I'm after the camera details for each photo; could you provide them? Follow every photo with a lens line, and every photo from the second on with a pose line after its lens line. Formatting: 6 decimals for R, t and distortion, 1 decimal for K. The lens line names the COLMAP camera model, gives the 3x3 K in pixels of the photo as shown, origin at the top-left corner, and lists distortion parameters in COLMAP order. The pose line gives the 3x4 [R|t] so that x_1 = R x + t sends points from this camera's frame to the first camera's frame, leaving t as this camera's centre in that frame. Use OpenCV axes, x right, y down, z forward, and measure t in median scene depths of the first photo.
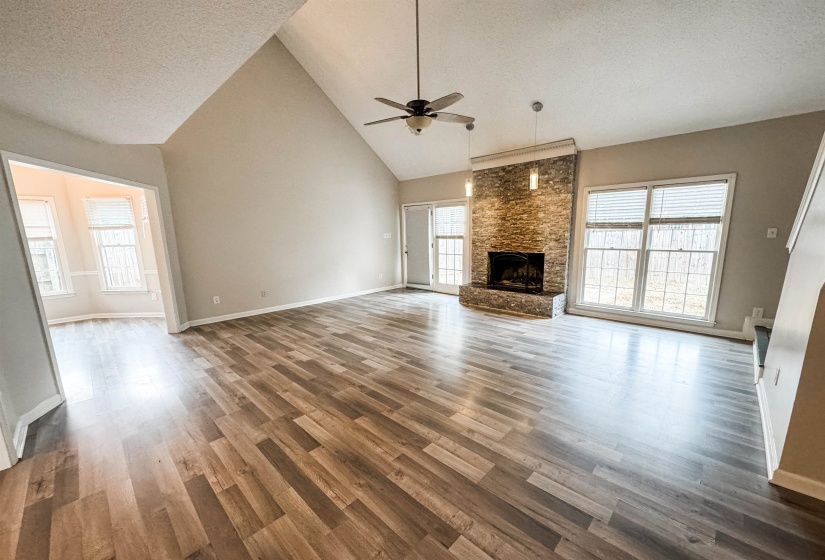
lens RADIAL K [[321.2, 0, 419.7], [0, 321.2, 285.6], [0, 0, 1]] dist [-0.001539, -0.001068]
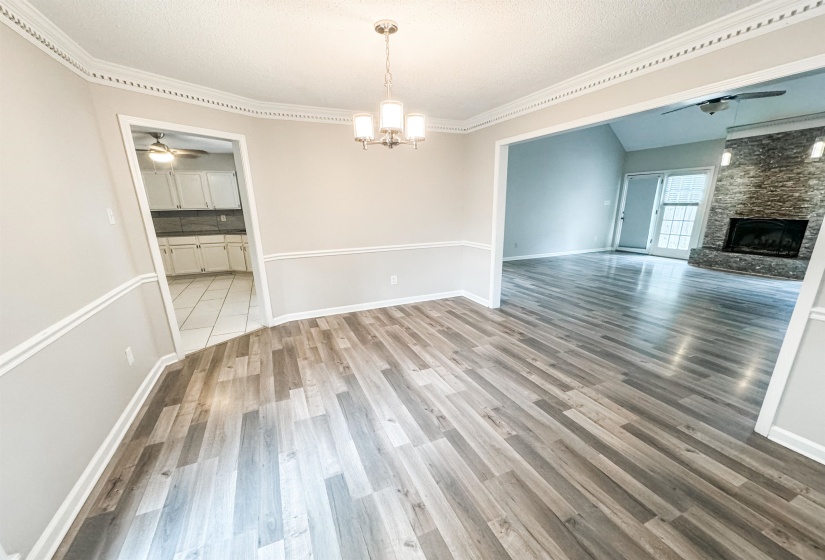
lens RADIAL K [[321.2, 0, 412.5], [0, 321.2, 296.0], [0, 0, 1]] dist [-0.001539, -0.001068]
pose [[0.922945, 0.110658, -0.368682, -0.345317], [-0.065577, 0.988988, 0.132677, 0.079596], [0.379304, -0.098277, 0.920038, -0.413676]]
